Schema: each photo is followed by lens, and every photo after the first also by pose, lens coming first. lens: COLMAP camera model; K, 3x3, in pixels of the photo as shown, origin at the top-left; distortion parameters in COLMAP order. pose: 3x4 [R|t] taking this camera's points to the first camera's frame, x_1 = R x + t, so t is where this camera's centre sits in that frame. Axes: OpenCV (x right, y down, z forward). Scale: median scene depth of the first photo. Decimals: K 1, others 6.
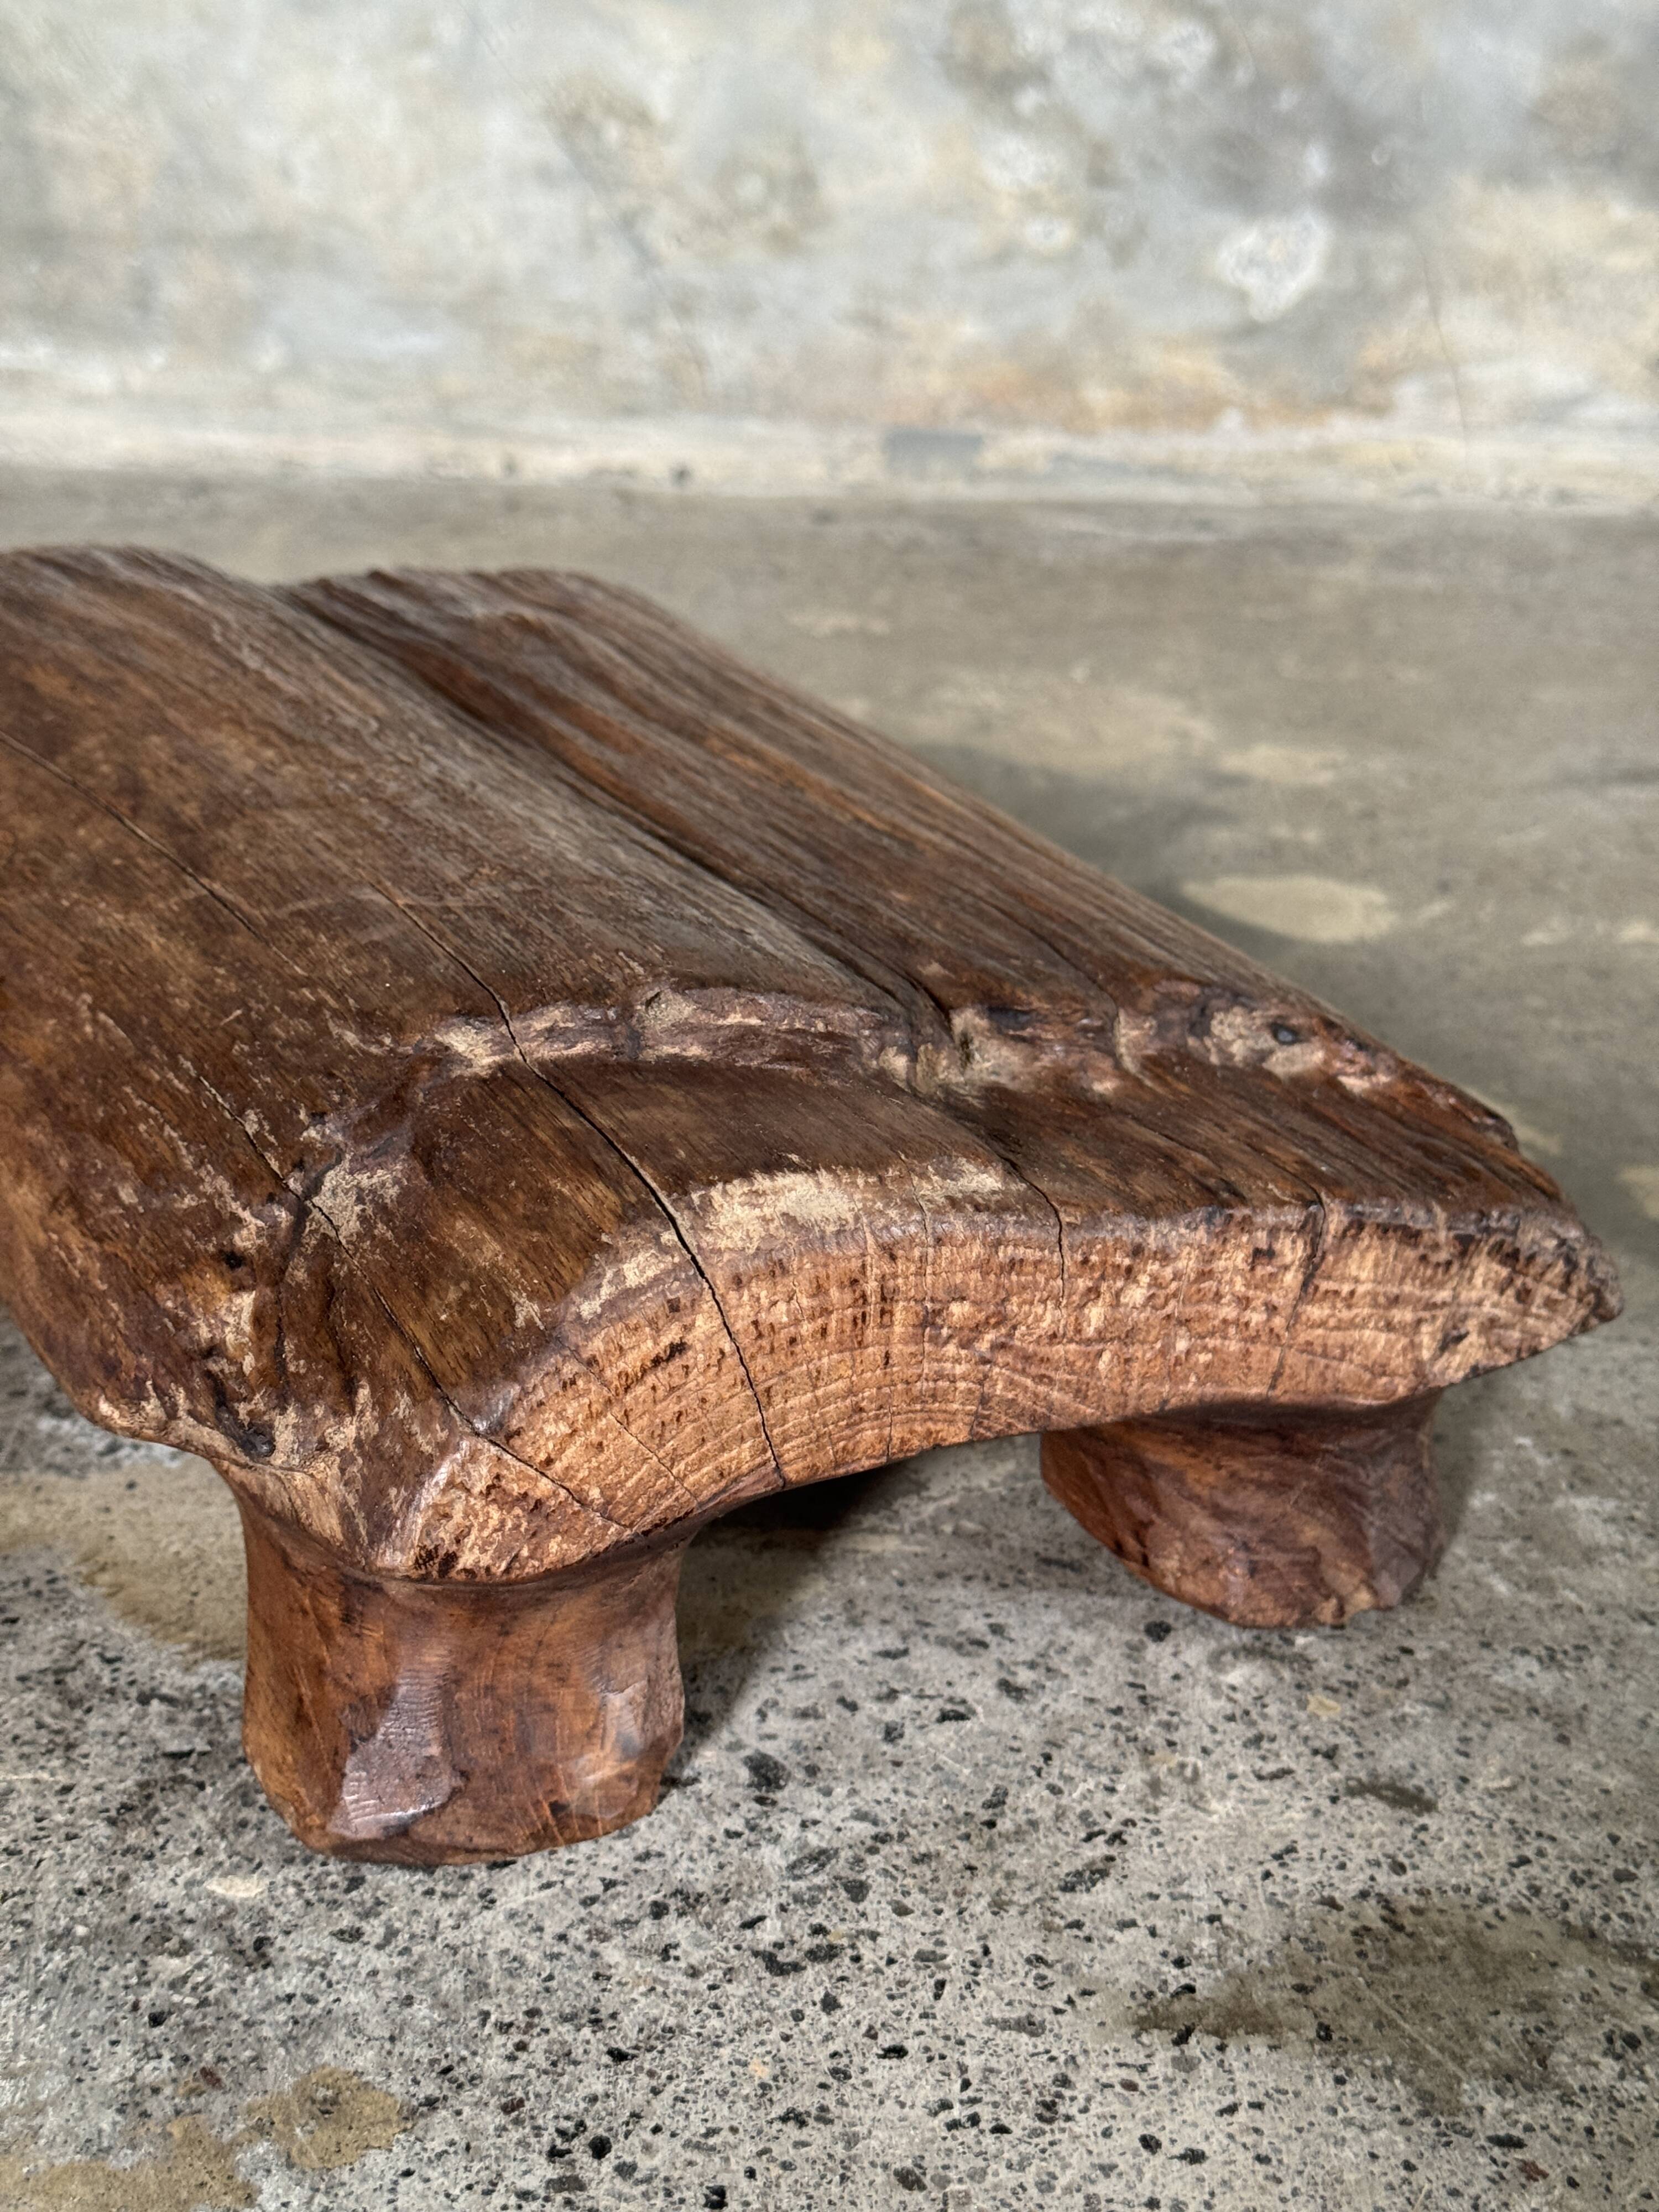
lens RADIAL K [[3158.7, 0, 829.5], [0, 3158.7, 1086.3], [0, 0, 1]] dist [0.112947, 0.000000]
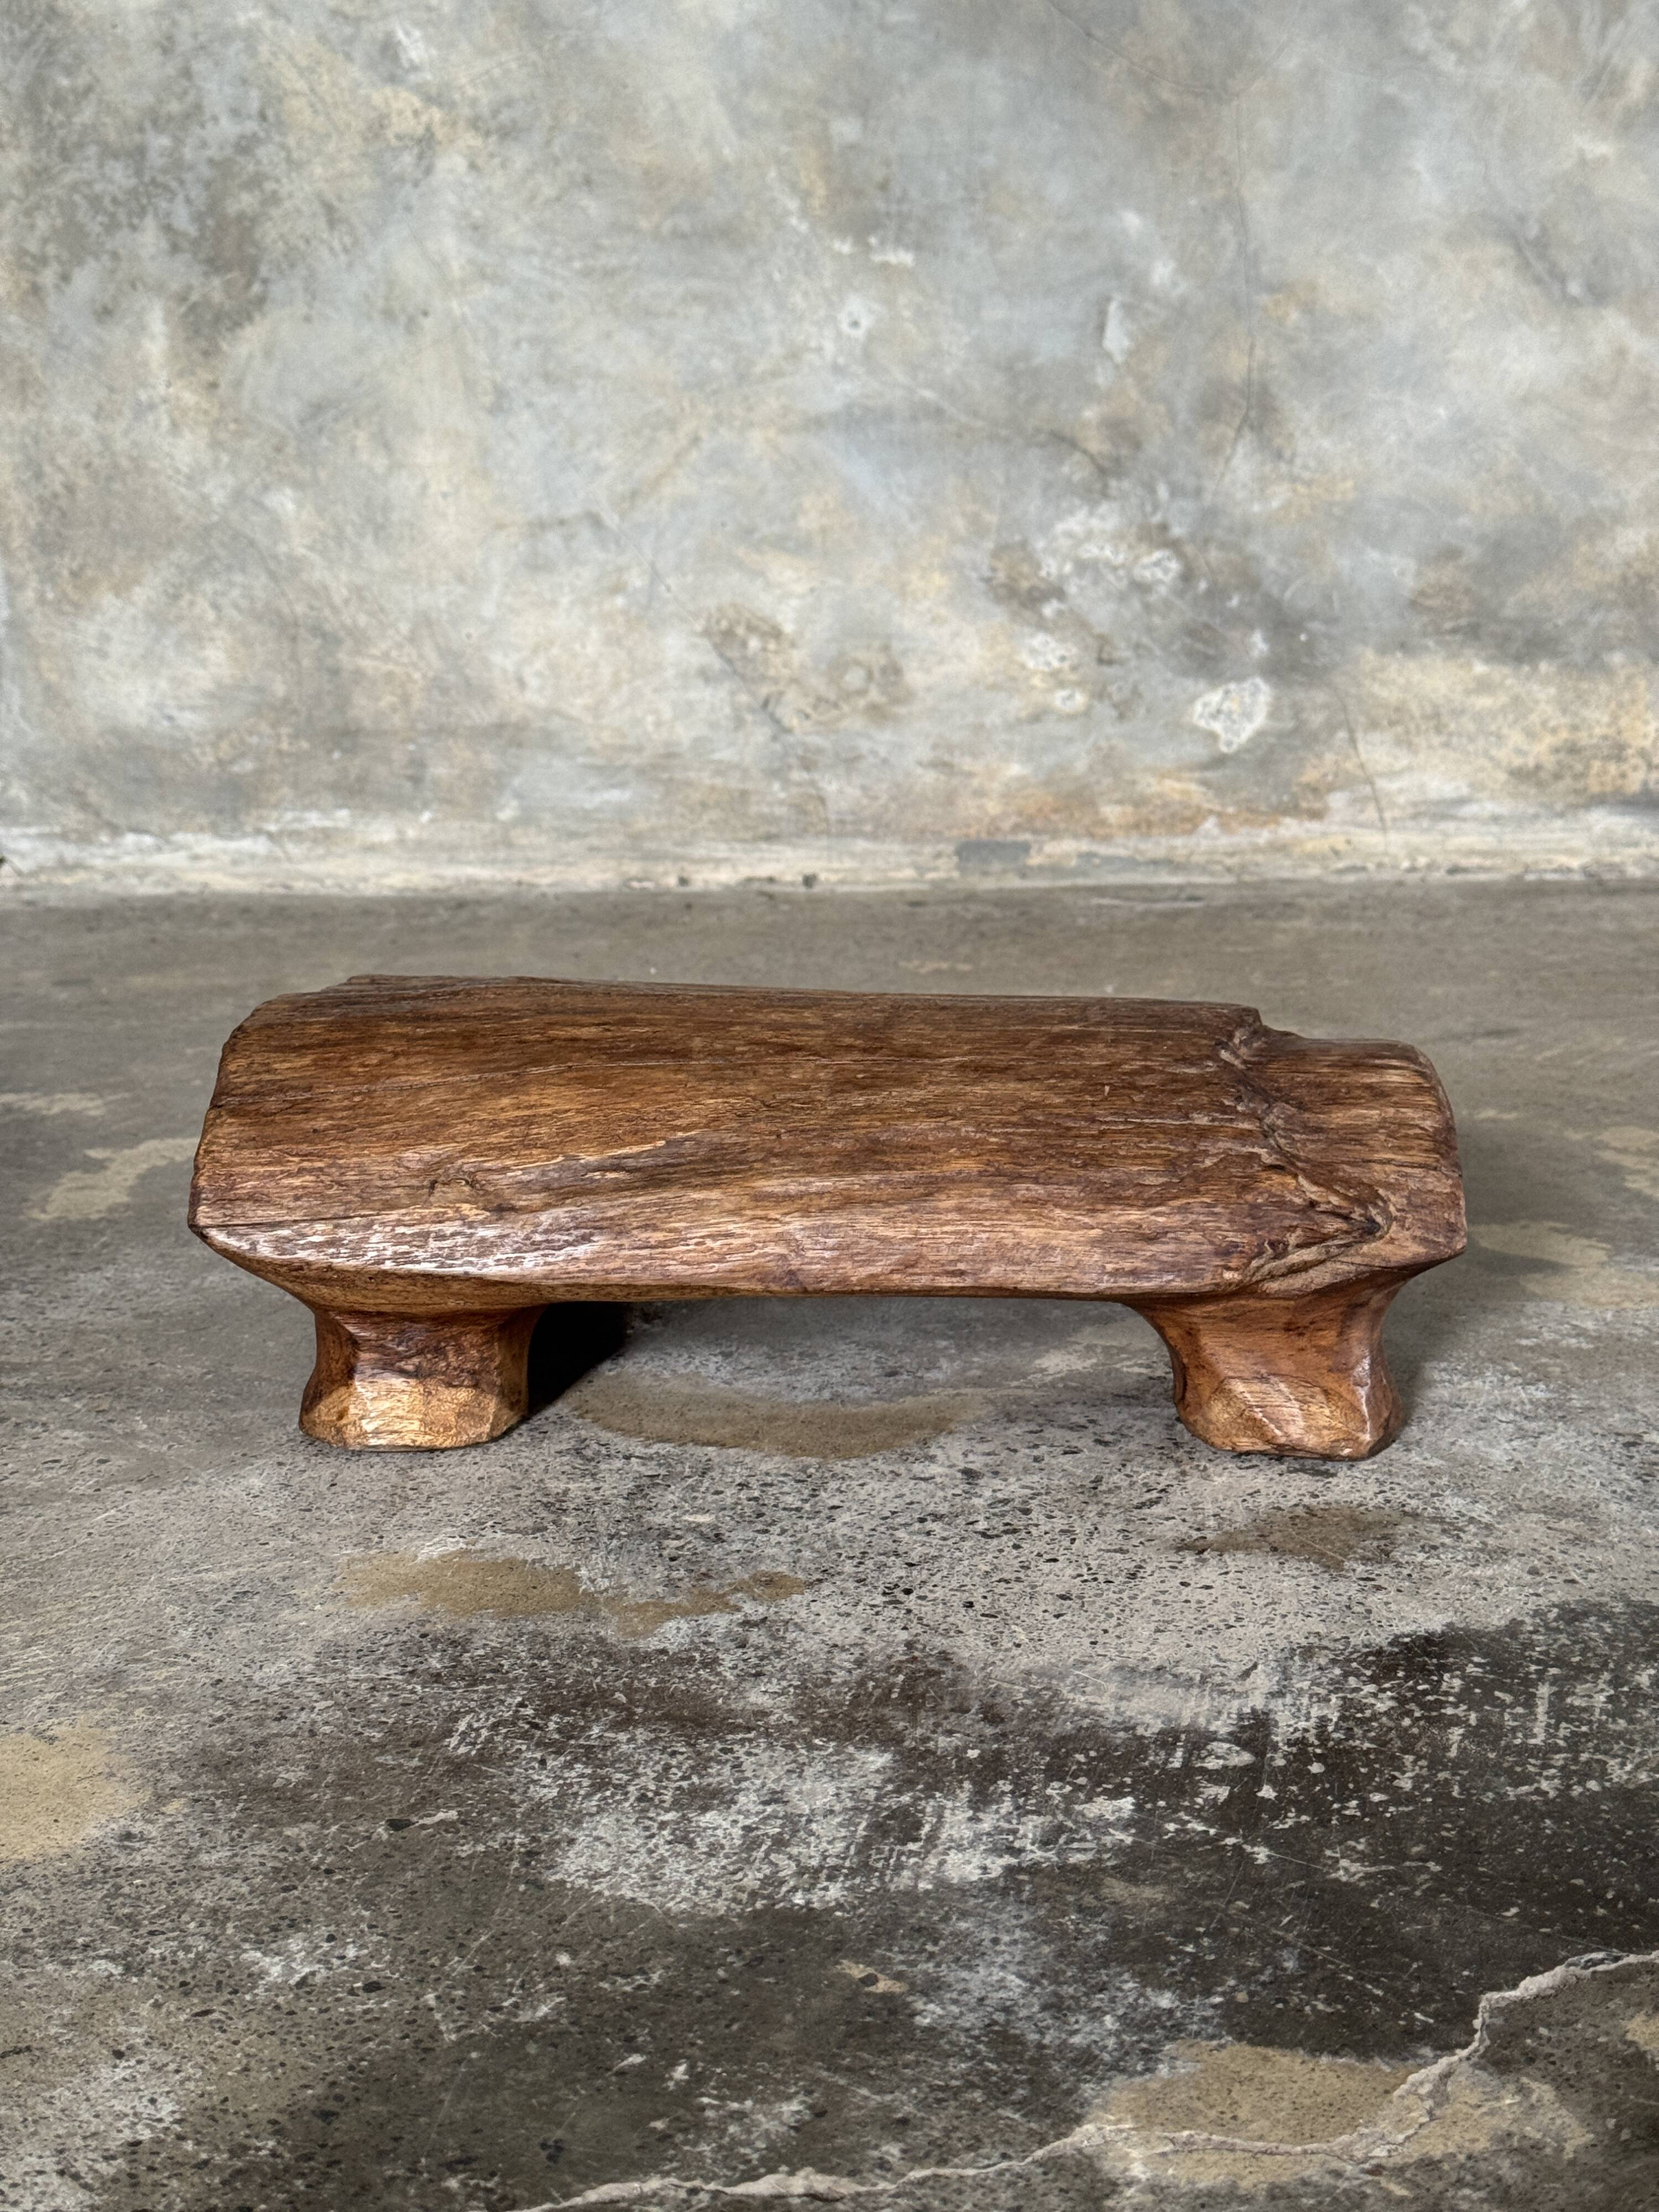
lens RADIAL K [[3158.7, 0, 820.5], [0, 3158.7, 1100.8], [0, 0, 1]] dist [0.112947, 0.000000]
pose [[0.999100, -0.040862, -0.011335, -0.074664], [0.038637, 0.987346, -0.153805, 0.271414], [0.017477, 0.153228, 0.988036, -0.813666]]
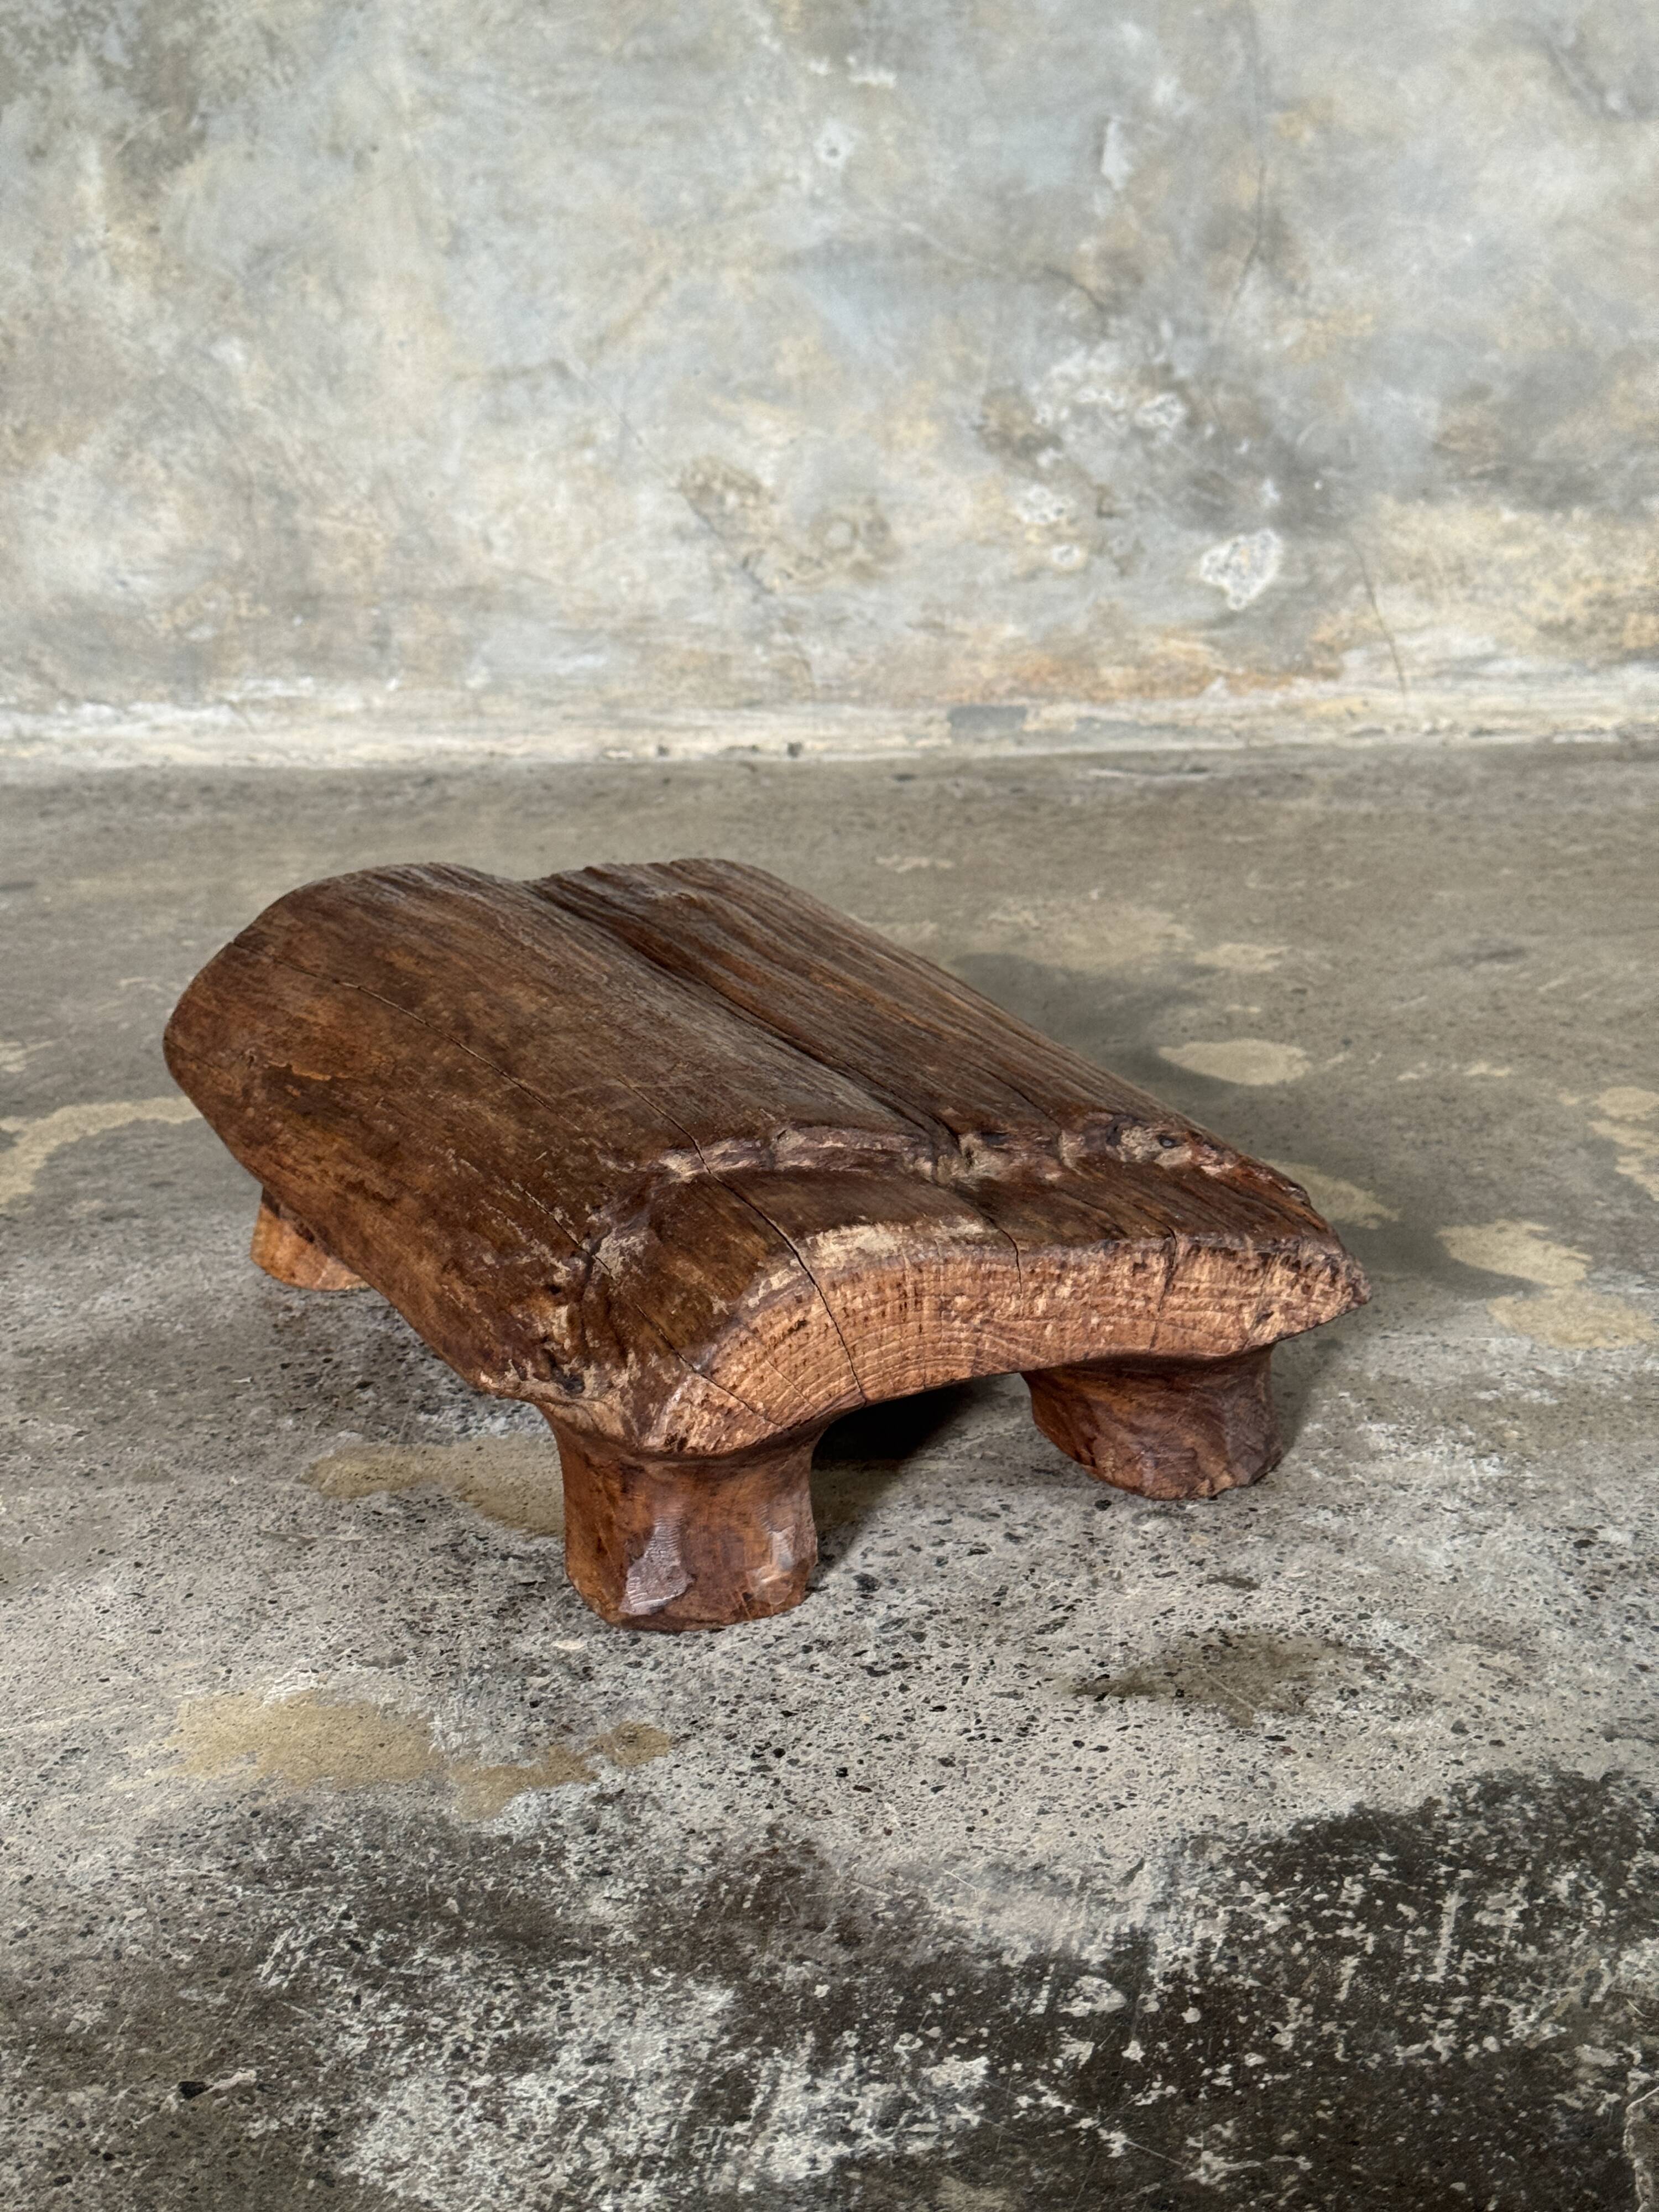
lens RADIAL K [[3158.7, 0, 783.1], [0, 3158.7, 1082.6], [0, 0, 1]] dist [0.112947, 0.000000]
pose [[0.997220, -0.045722, -0.058833, 0.046214], [0.042394, 0.997496, -0.056612, 0.040073], [0.061274, 0.053960, 0.996661, -0.697675]]
